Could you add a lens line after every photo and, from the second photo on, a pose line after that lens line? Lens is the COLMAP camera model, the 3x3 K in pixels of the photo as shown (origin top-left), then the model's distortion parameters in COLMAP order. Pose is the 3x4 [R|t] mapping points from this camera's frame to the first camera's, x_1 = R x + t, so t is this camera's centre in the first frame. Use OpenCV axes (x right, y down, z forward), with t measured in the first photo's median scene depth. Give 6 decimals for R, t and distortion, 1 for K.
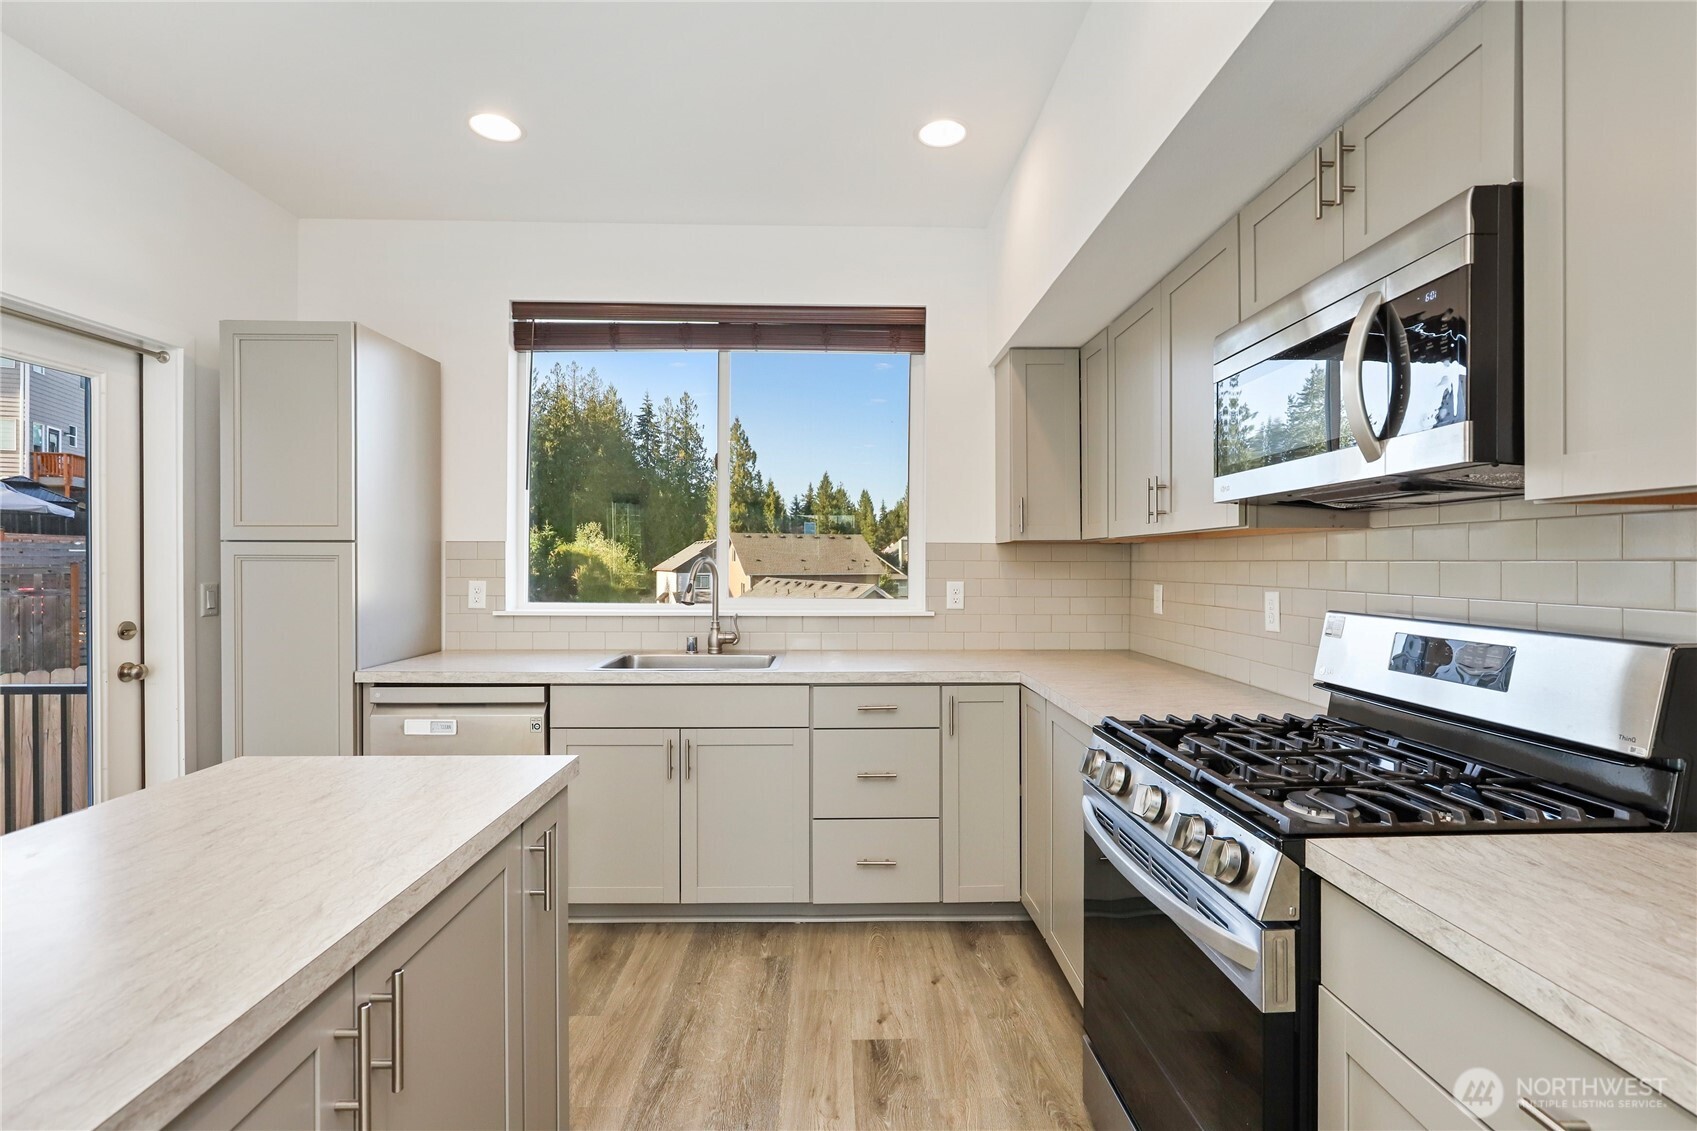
lens RADIAL K [[785.3, 0, 853.2], [0, 785.3, 561.2], [0, 0, 1]] dist [-0.000273, 0.001191]
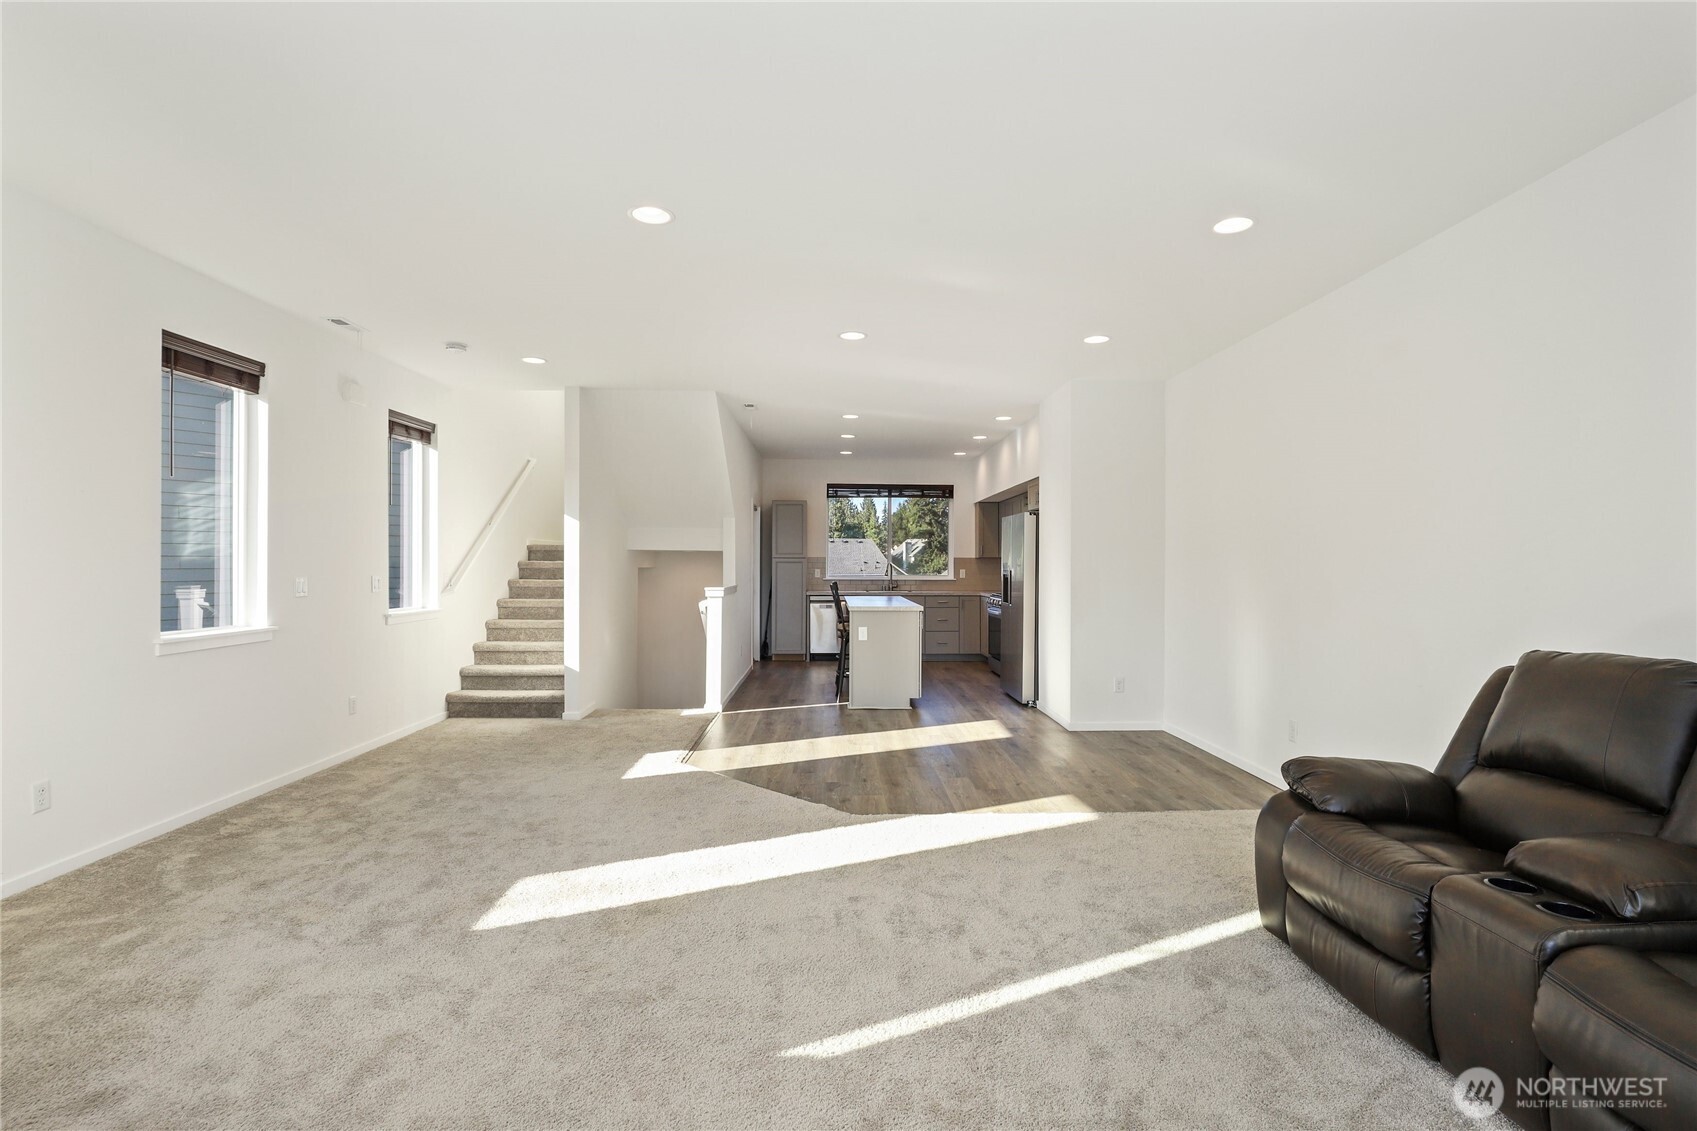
lens RADIAL K [[793.2, 0, 862.0], [0, 793.2, 559.9], [0, 0, 1]] dist [-0.001854, -0.000099]
pose [[0.999938, -0.000685, 0.011129, -0.395182], [0.000722, 0.999994, -0.003312, -0.004022], [-0.011126, 0.003320, 0.999933, -2.789703]]
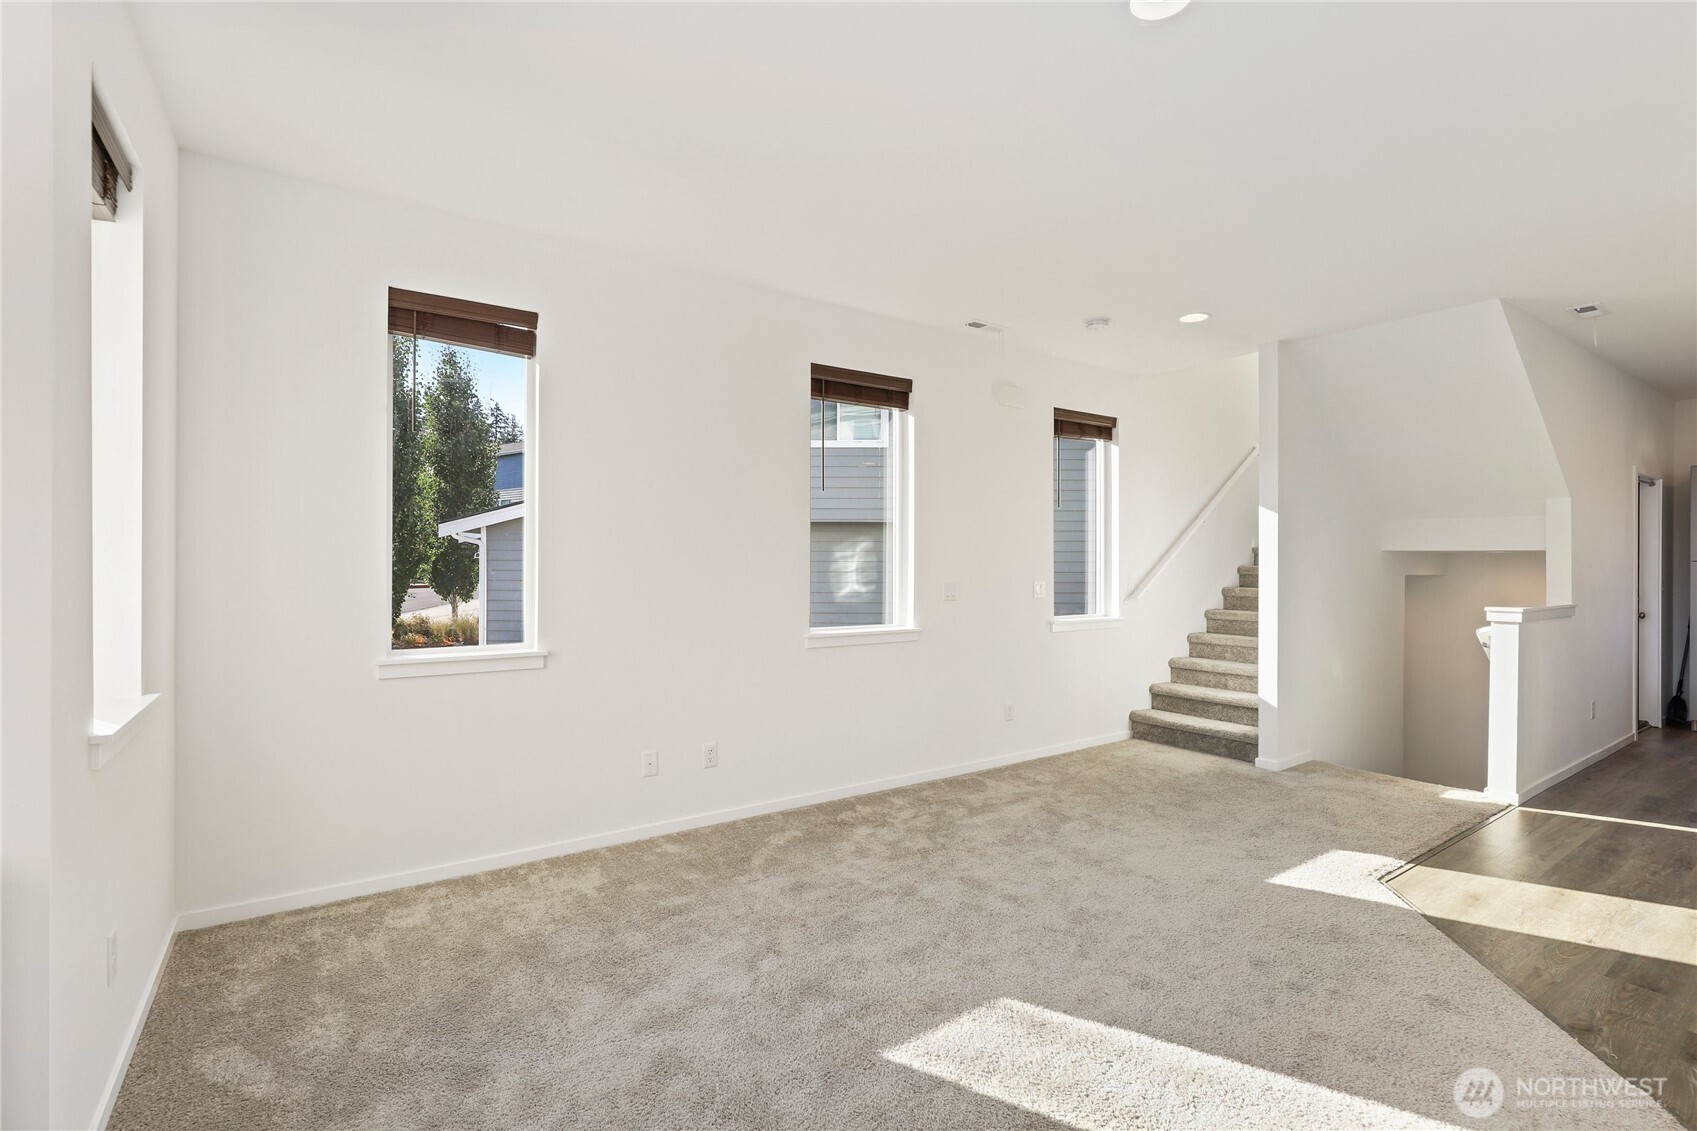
lens RADIAL K [[785.3, 0, 853.2], [0, 785.3, 561.2], [0, 0, 1]] dist [-0.000273, 0.001191]
pose [[0.565499, -0.005523, -0.824730, -0.275018], [-0.001881, 0.999966, -0.007986, -0.003597], [0.824747, 0.006067, 0.565470, -2.271677]]
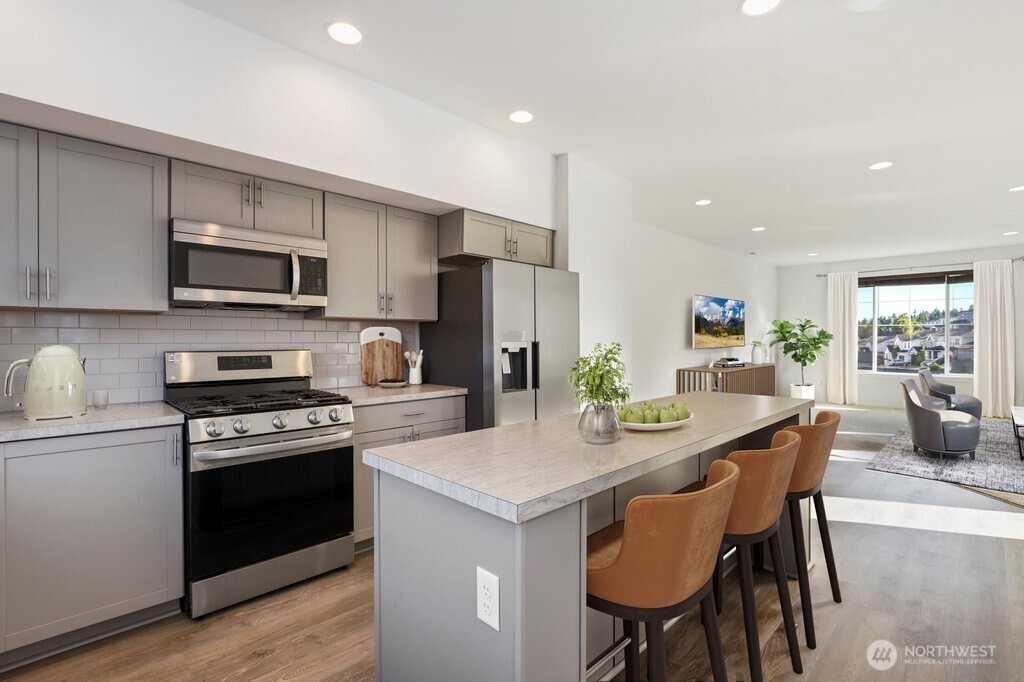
lens RADIAL K [[478.7, 0, 520.2], [0, 478.7, 337.6], [0, 0, 1]] dist [-0.001854, -0.000099]
pose [[-0.687094, -0.009942, 0.726500, -0.697711], [-0.005046, 0.999948, 0.008912, 0.003605], [-0.726551, 0.002458, -0.687108, 0.797908]]
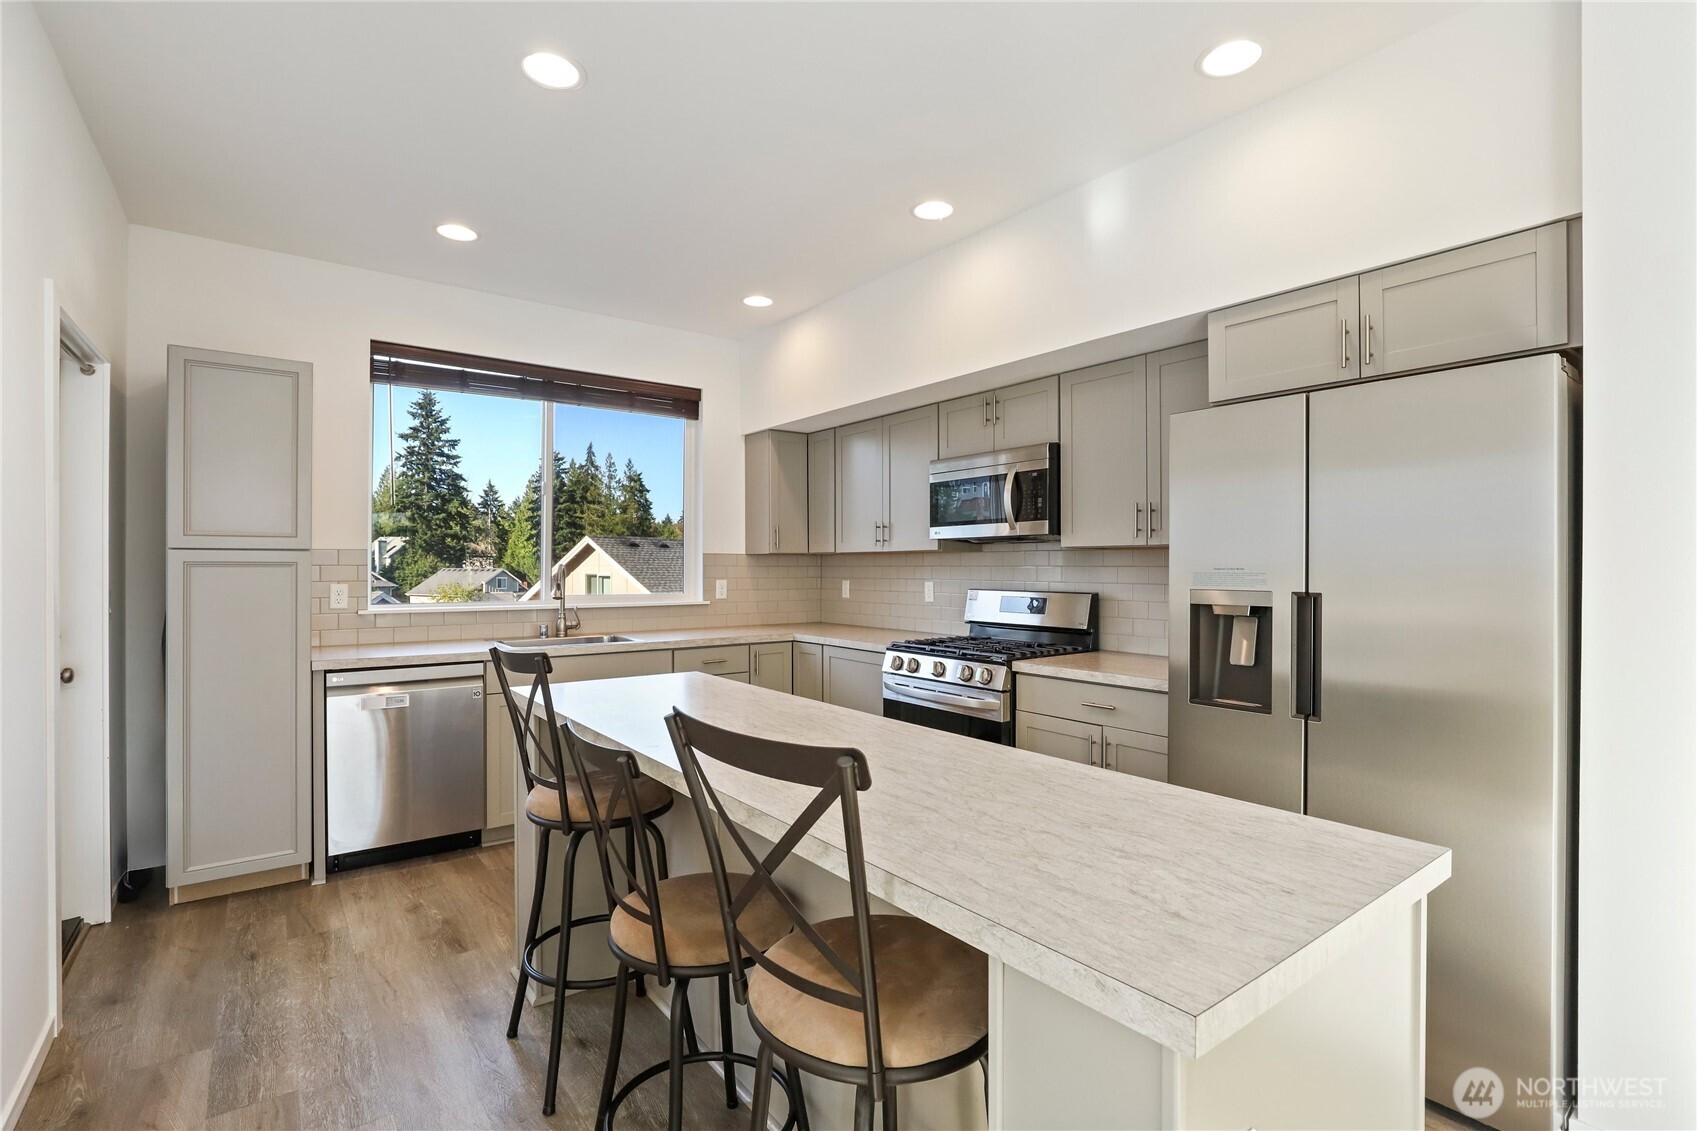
lens RADIAL K [[786.8, 0, 850.7], [0, 786.8, 570.7], [0, 0, 1]] dist [-0.001746, -0.000115]
pose [[0.817000, -0.004321, 0.576621, -0.637032], [0.000121, 0.999973, 0.007323, -0.002878], [-0.576637, -0.005913, 0.816979, -0.415725]]
